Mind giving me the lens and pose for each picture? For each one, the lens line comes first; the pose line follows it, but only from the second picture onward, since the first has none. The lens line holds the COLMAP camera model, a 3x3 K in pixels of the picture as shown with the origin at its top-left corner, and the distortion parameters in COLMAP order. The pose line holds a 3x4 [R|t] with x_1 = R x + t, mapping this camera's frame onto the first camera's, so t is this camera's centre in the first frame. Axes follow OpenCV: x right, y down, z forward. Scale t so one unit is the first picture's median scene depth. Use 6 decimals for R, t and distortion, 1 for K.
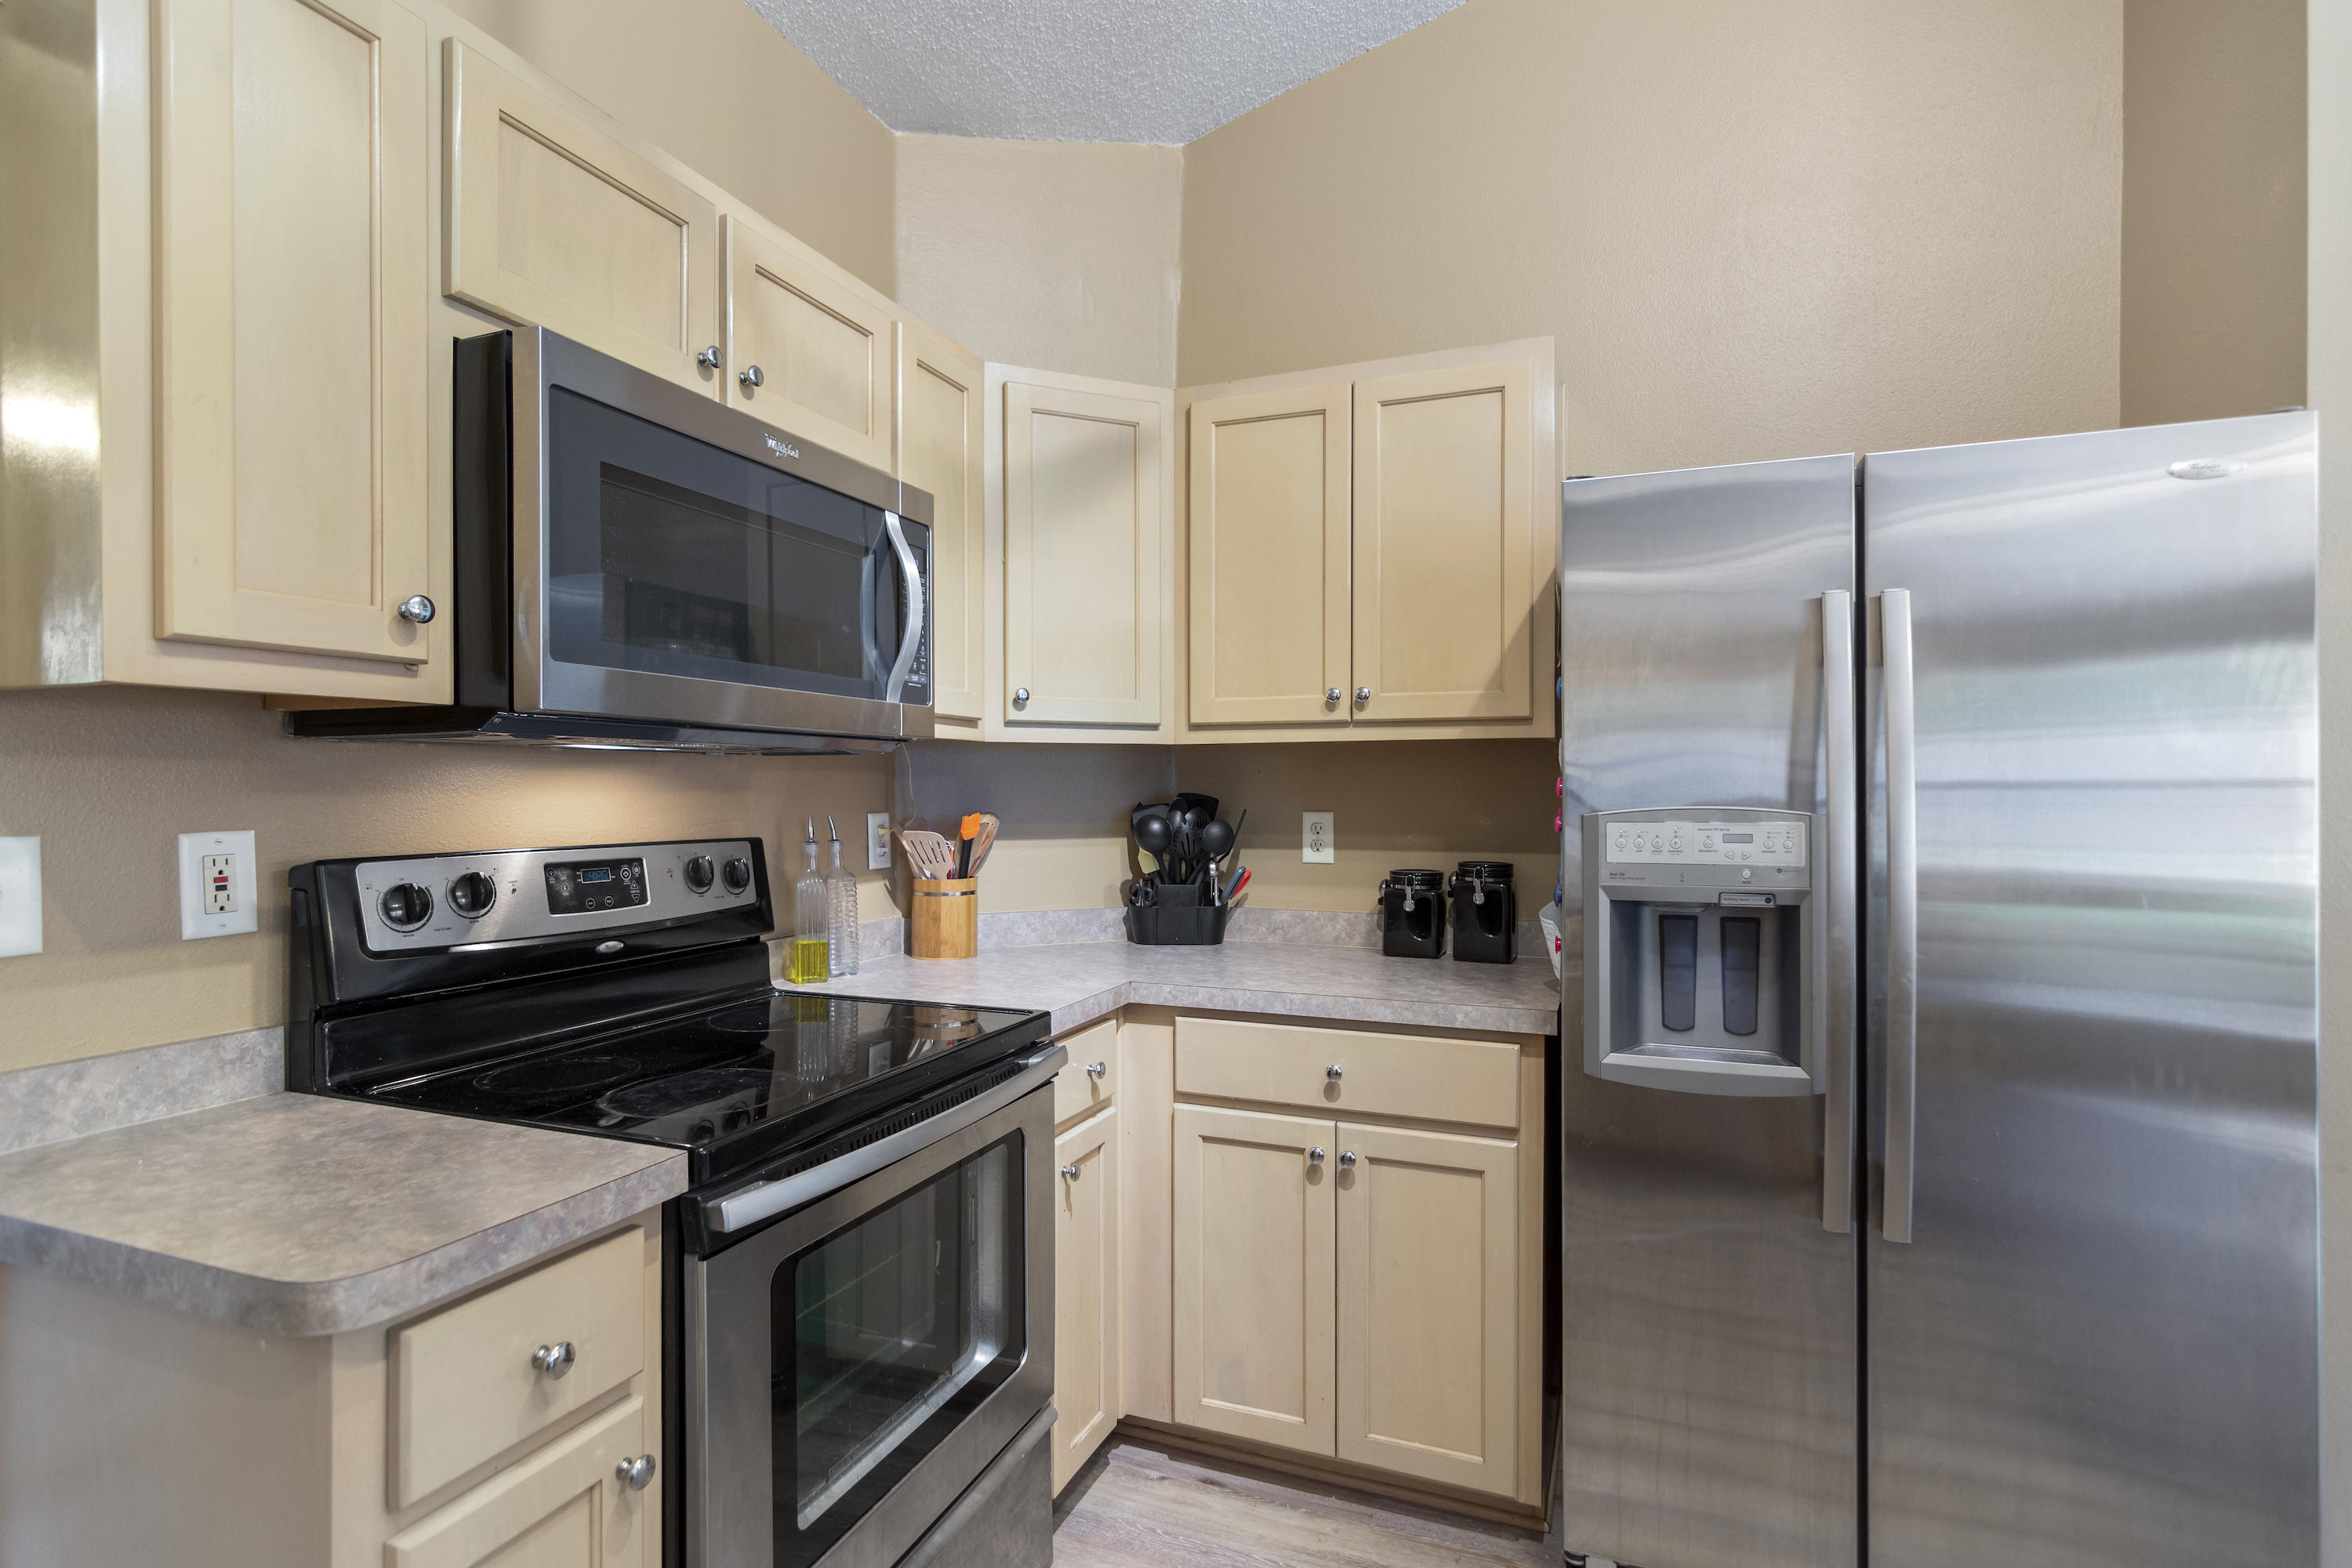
lens RADIAL K [[1146.1, 0, 1171.2], [0, 1146.1, 801.2], [0, 0, 1]] dist [-0.001974, 0.001002]
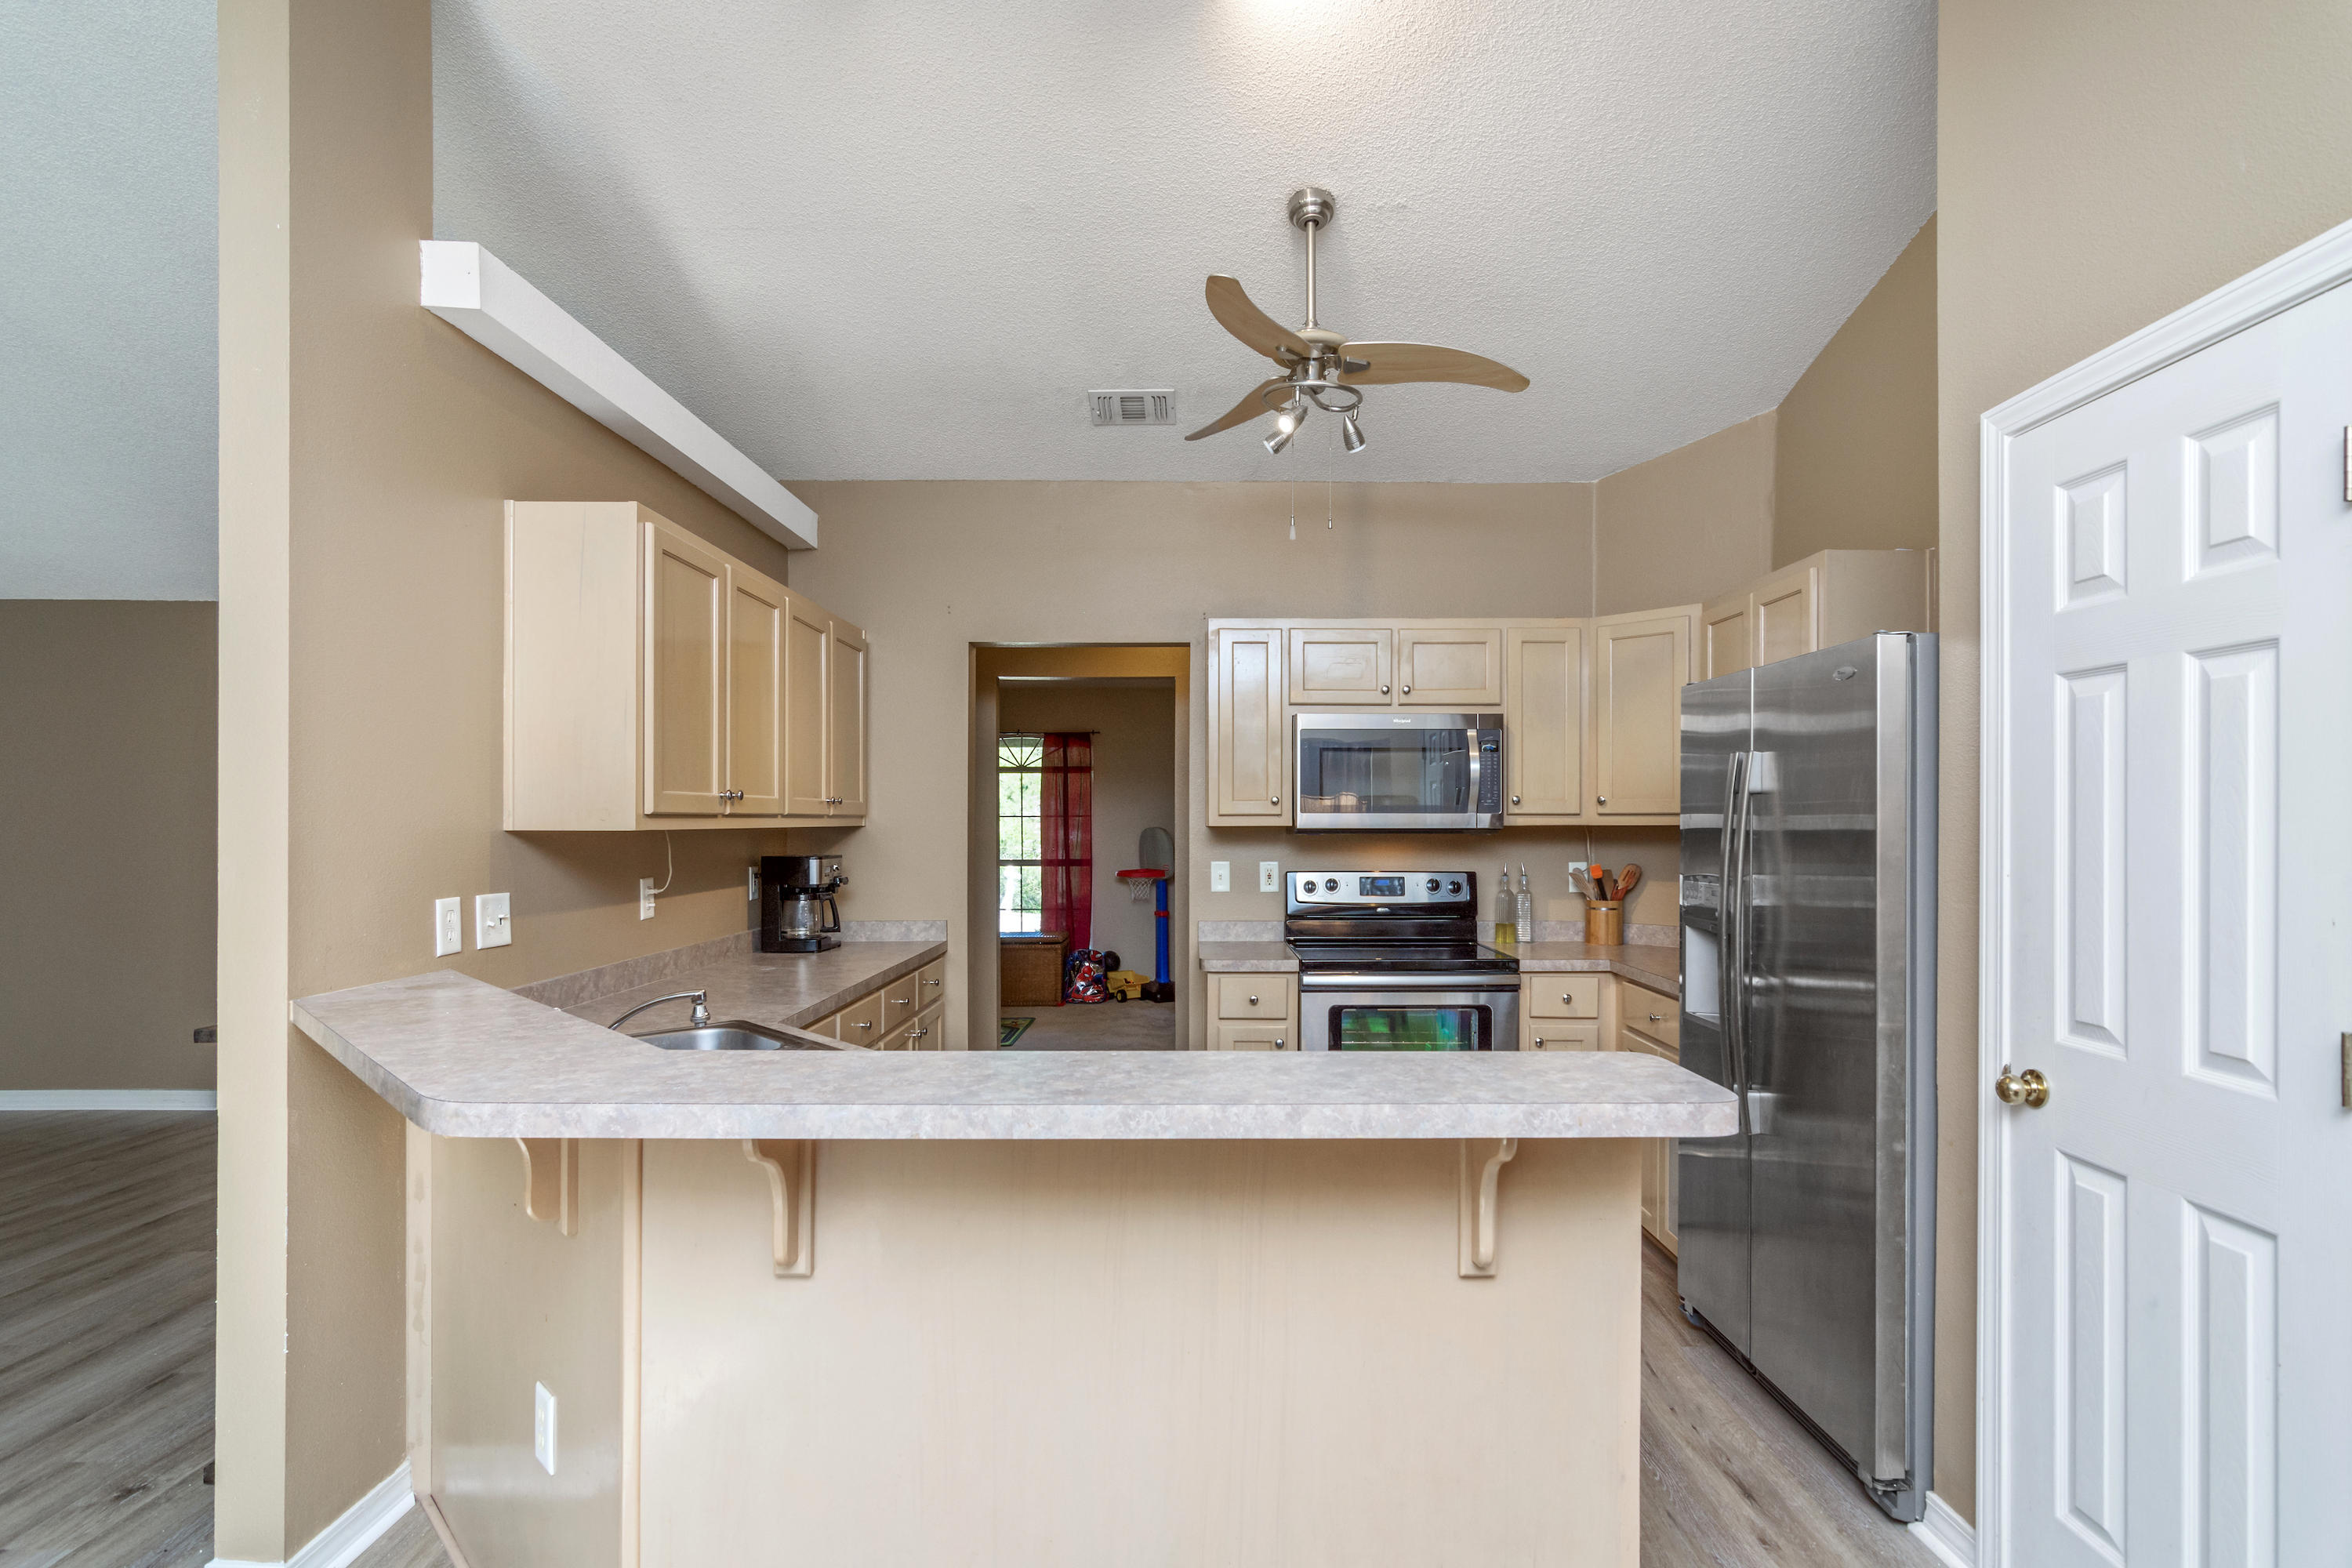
lens RADIAL K [[1146.1, 0, 1173.4], [0, 1146.1, 805.1], [0, 0, 1]] dist [-0.001974, 0.001002]
pose [[0.347415, -0.014508, -0.937599, 1.825767], [-0.005467, 0.999832, -0.017497, -0.065271], [0.937696, 0.011205, 0.347277, -0.376942]]
